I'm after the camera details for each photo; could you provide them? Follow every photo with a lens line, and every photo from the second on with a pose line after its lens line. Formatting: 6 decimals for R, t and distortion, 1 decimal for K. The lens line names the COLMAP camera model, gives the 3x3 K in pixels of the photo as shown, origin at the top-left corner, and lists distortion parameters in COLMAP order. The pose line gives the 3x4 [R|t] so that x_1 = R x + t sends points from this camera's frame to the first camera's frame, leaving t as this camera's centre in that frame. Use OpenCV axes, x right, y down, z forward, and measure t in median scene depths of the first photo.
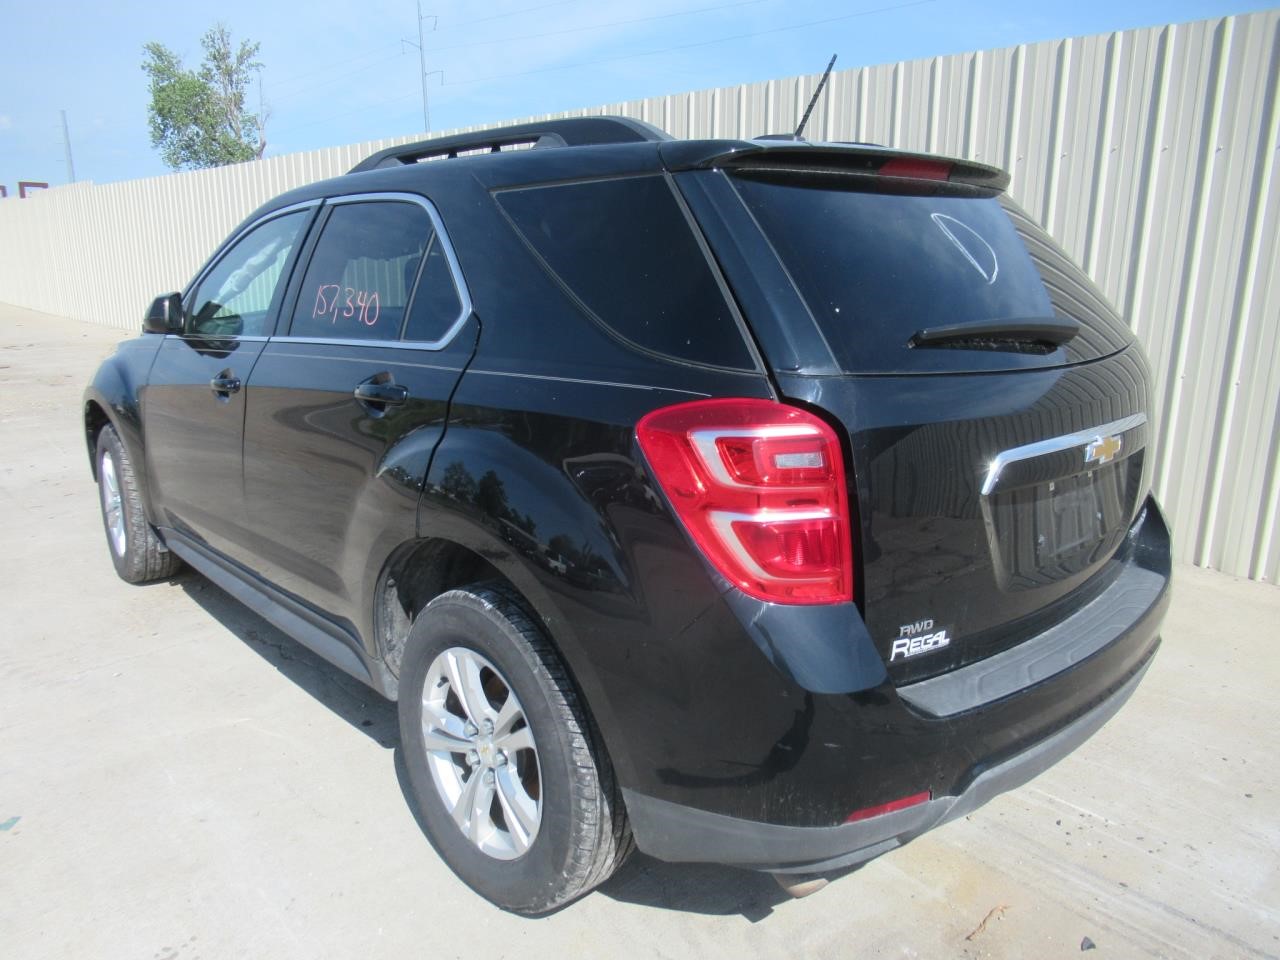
lens RADIAL K [[949.2, 0, 641.1], [0, 949.2, 486.3], [0, 0, 1]] dist [-0.022240, -0.000545]
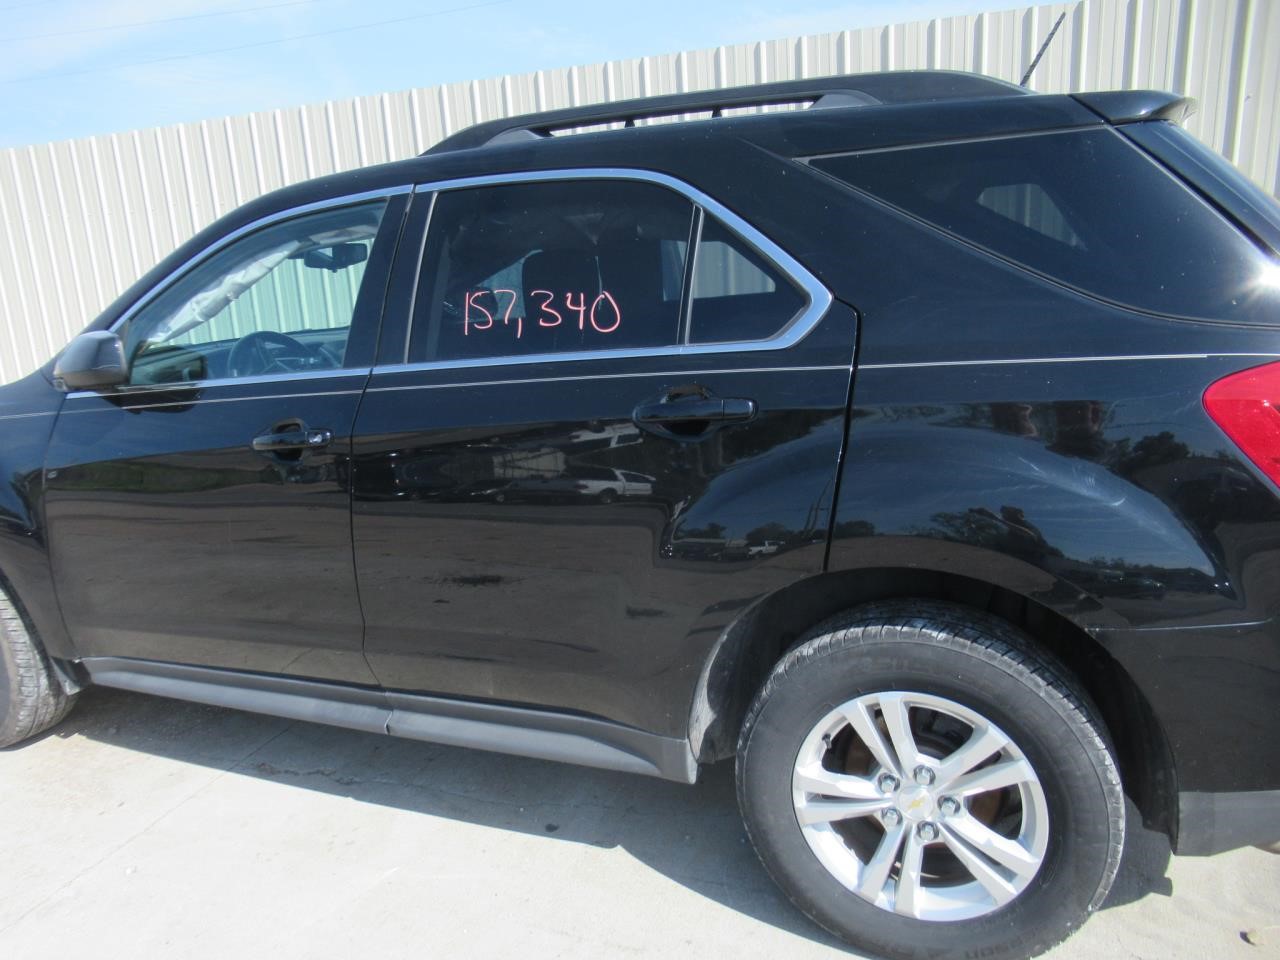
lens RADIAL K [[880.5, 0, 640.4], [0, 880.5, 493.8], [0, 0, 1]] dist [-0.001327, 0.003342]
pose [[0.898409, -0.152641, 0.411780, -0.620003], [0.155086, 0.987513, 0.027695, -0.054751], [-0.410865, 0.038980, 0.910862, 0.337754]]
